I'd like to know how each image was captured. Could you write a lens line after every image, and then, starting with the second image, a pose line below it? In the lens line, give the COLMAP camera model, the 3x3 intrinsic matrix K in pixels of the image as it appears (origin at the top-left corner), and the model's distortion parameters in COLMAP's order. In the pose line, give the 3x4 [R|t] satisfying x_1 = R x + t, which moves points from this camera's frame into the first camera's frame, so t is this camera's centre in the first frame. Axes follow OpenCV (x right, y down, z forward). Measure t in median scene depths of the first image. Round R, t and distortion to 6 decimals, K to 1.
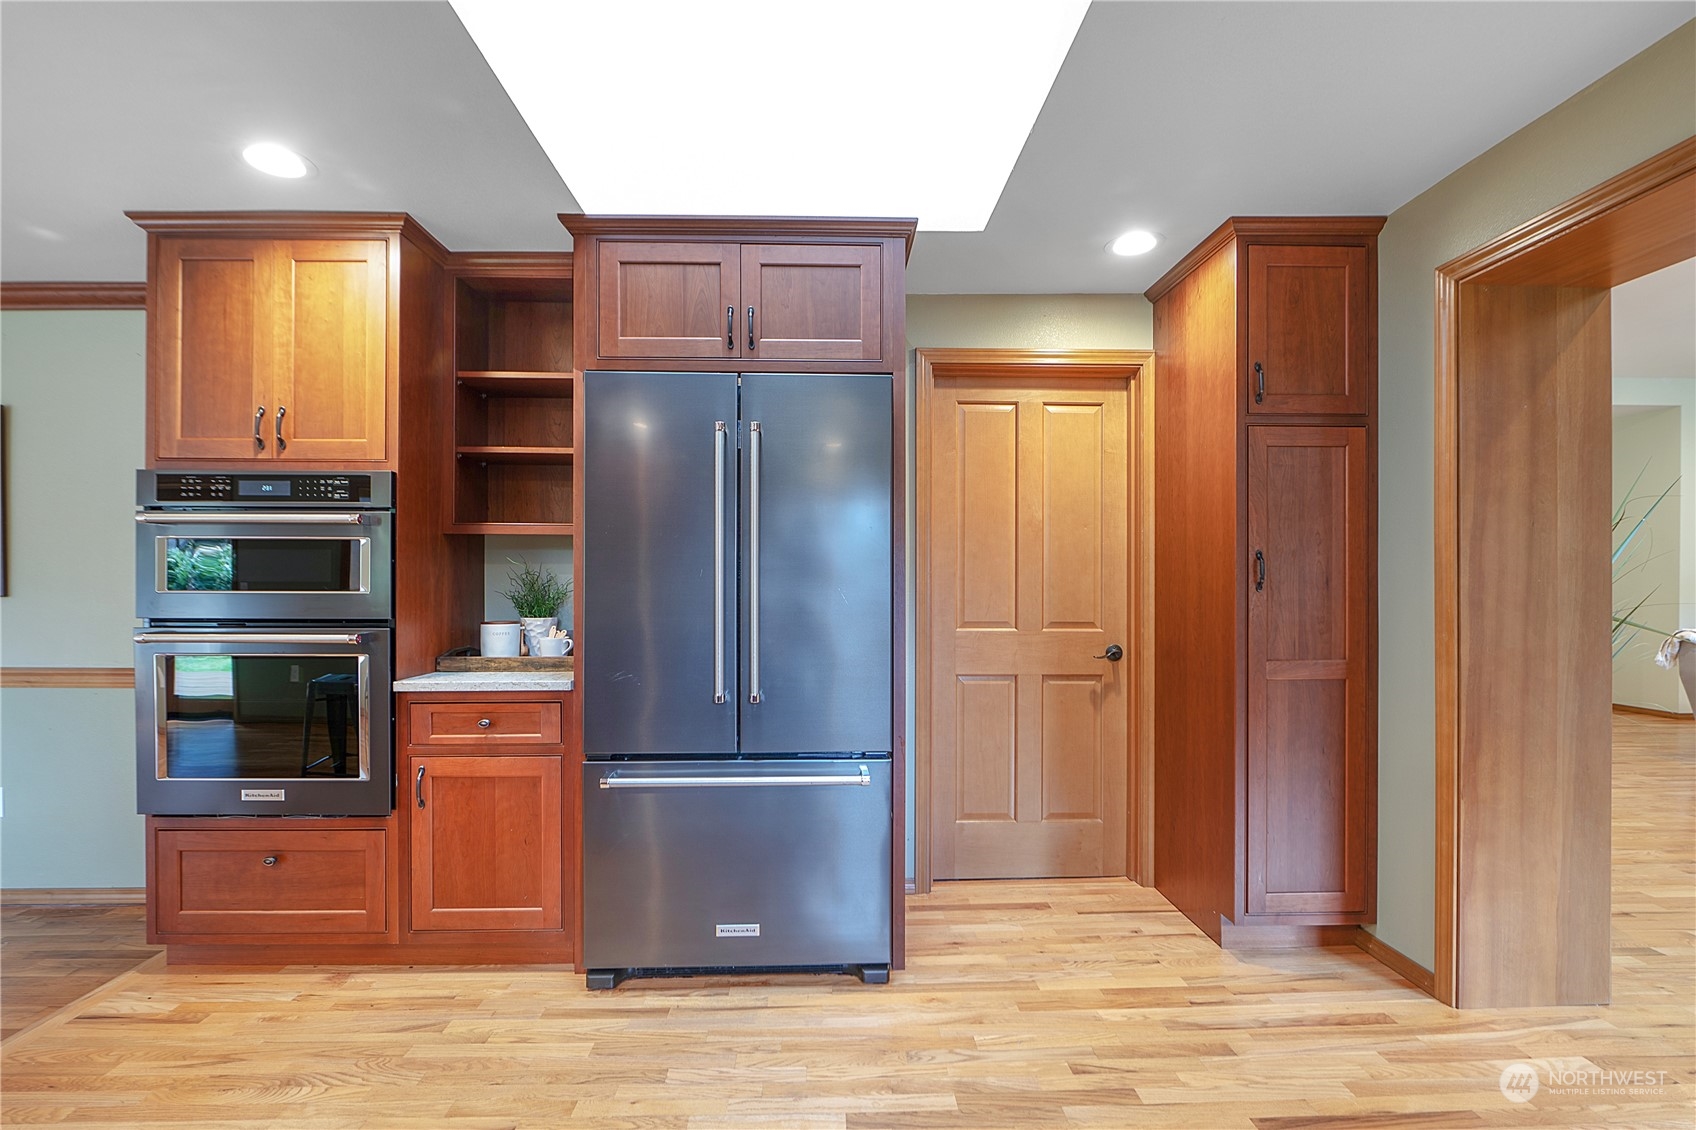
lens RADIAL K [[786.3, 0, 848.3], [0, 786.3, 576.6], [0, 0, 1]] dist [-0.003256, -0.001656]
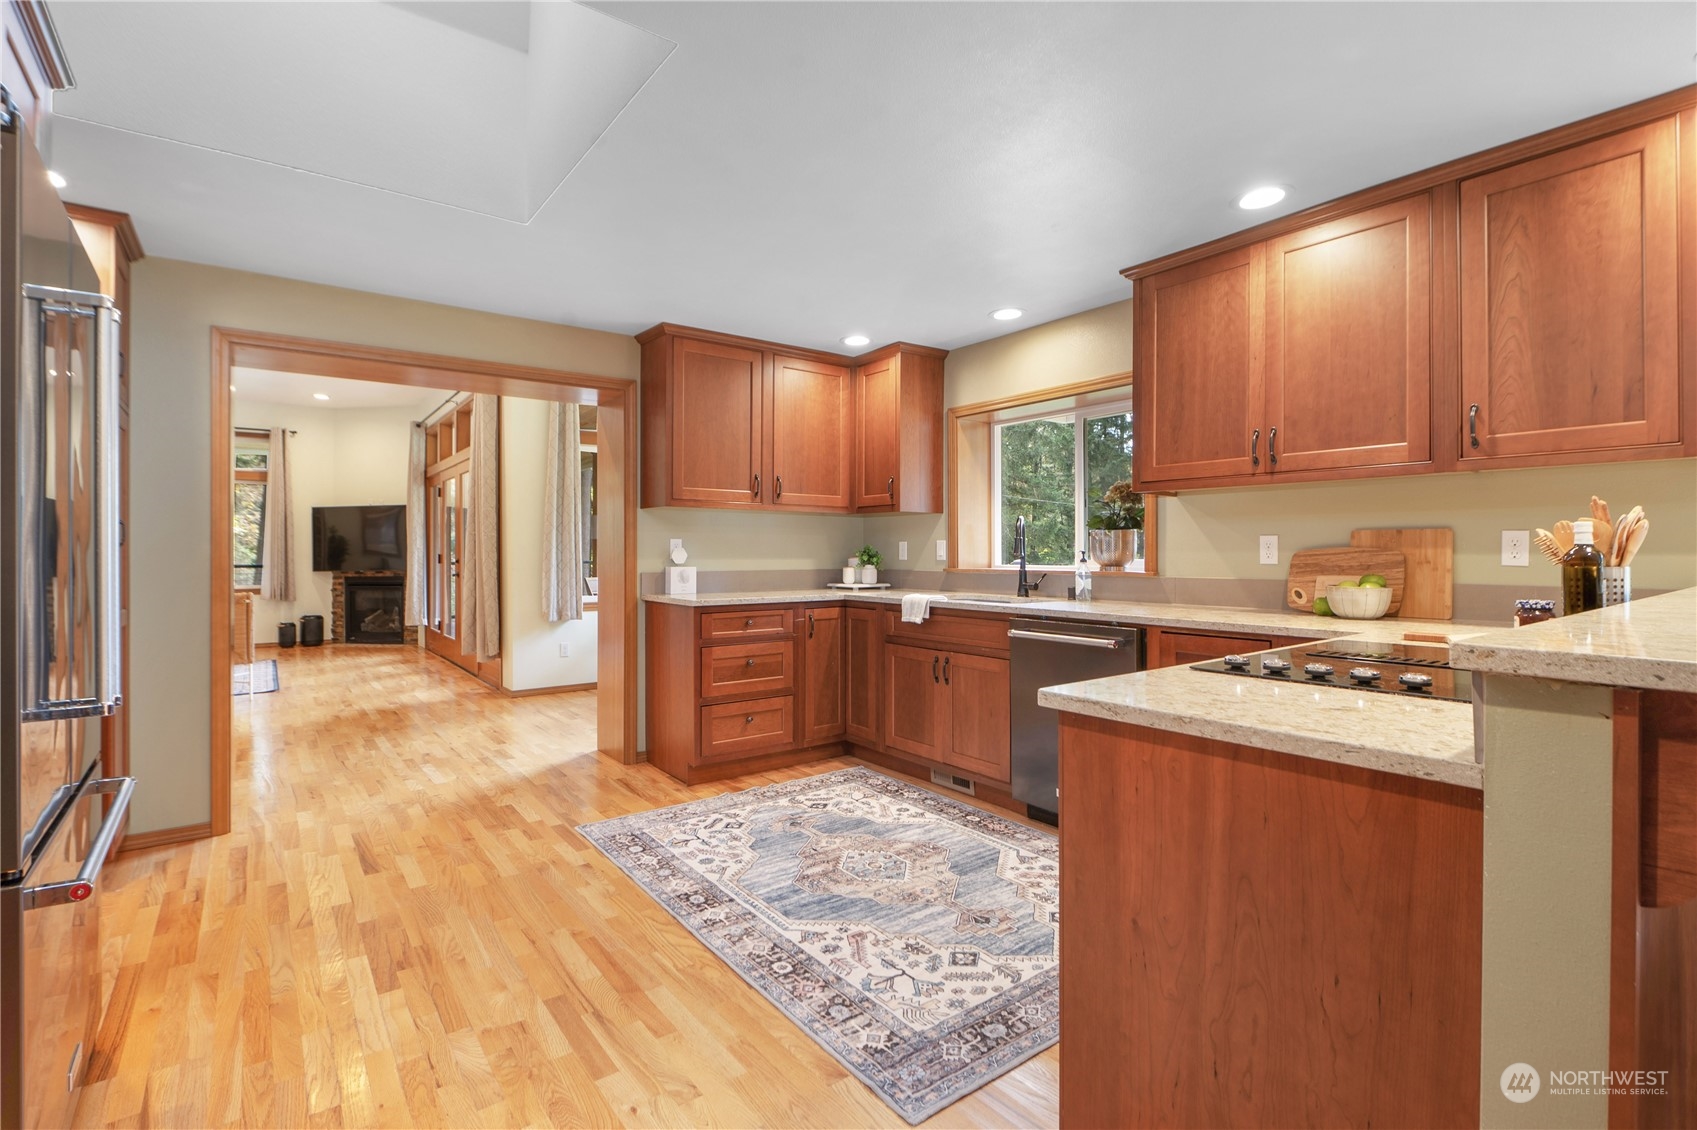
lens RADIAL K [[786.8, 0, 824.7], [0, 786.8, 550.2], [0, 0, 1]] dist [-0.003256, -0.001656]
pose [[-0.558629, 0.006262, 0.829394, -1.097468], [0.000192, 0.999972, -0.007421, 0.025467], [-0.829417, -0.003987, -0.558615, 0.898035]]
